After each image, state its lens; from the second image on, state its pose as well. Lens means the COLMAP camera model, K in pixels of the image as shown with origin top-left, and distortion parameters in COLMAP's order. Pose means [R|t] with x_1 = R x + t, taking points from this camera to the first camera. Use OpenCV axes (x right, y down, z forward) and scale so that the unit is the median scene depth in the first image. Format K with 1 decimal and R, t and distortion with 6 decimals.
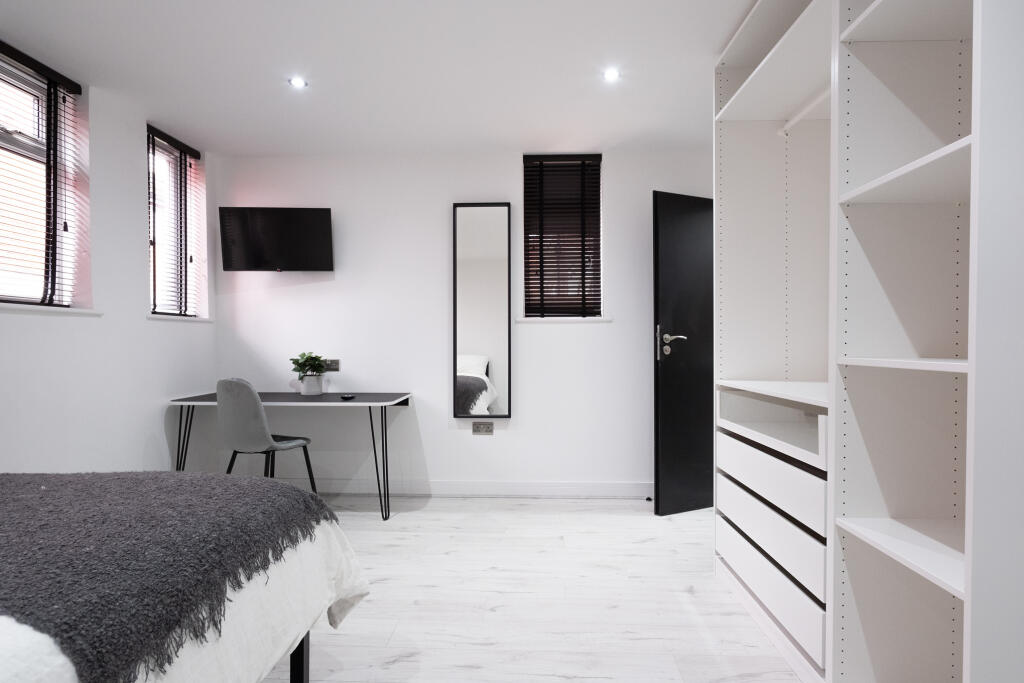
lens RADIAL K [[540.0, 0, 512.0], [0, 540.0, 341.5], [0, 0, 1]] dist [-0.001098, -0.000018]
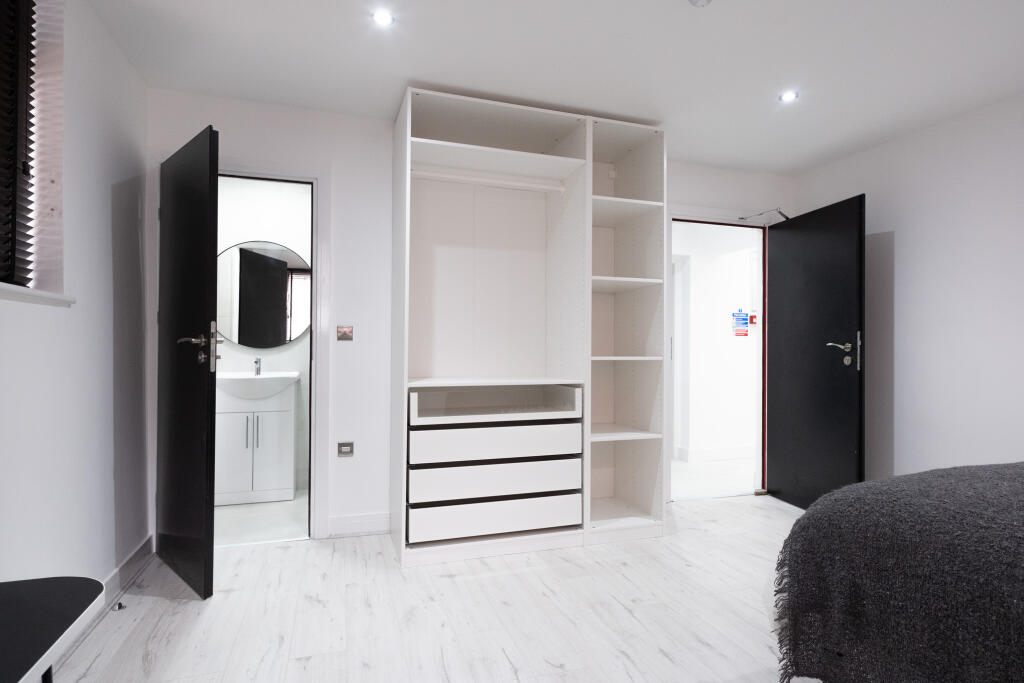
lens RADIAL K [[540.0, 0, 512.0], [0, 540.0, 341.5], [0, 0, 1]] dist [-0.001098, -0.000018]
pose [[-0.348939, 0.015019, 0.937025, -0.526806], [-0.005914, 0.999816, -0.018227, 0.004059], [-0.937127, -0.011902, -0.348786, 0.896349]]
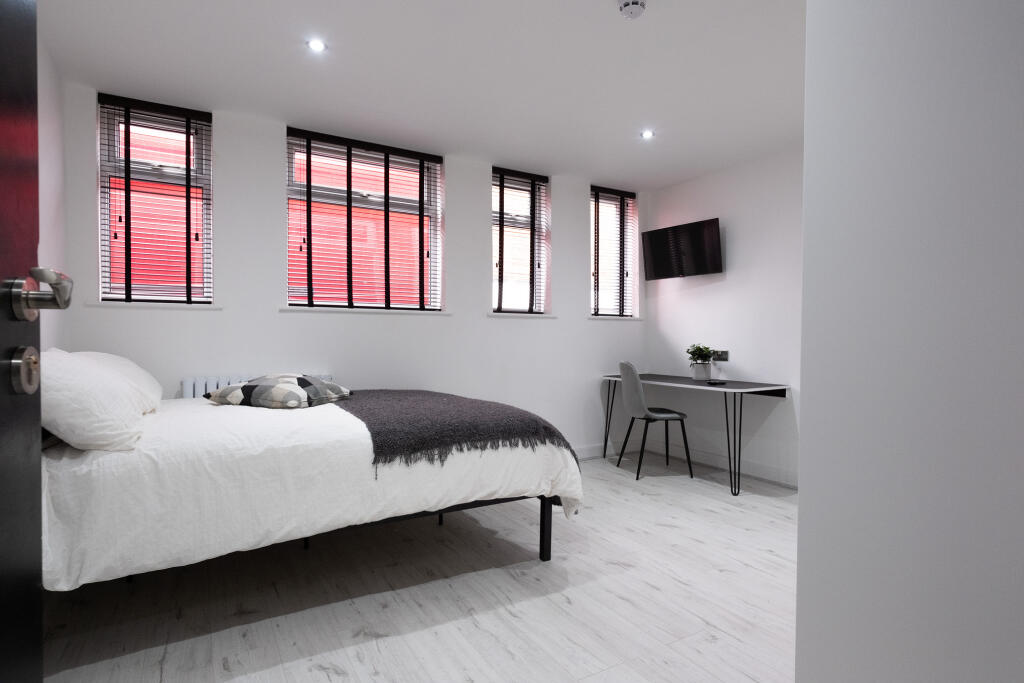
lens RADIAL K [[540.0, 0, 512.0], [0, 540.0, 341.5], [0, 0, 1]] dist [-0.001098, -0.000018]
pose [[0.550081, 0.008761, -0.835066, 0.431968], [-0.002210, 0.999957, 0.009035, 0.006119], [0.835109, -0.003125, 0.550076, 0.010635]]
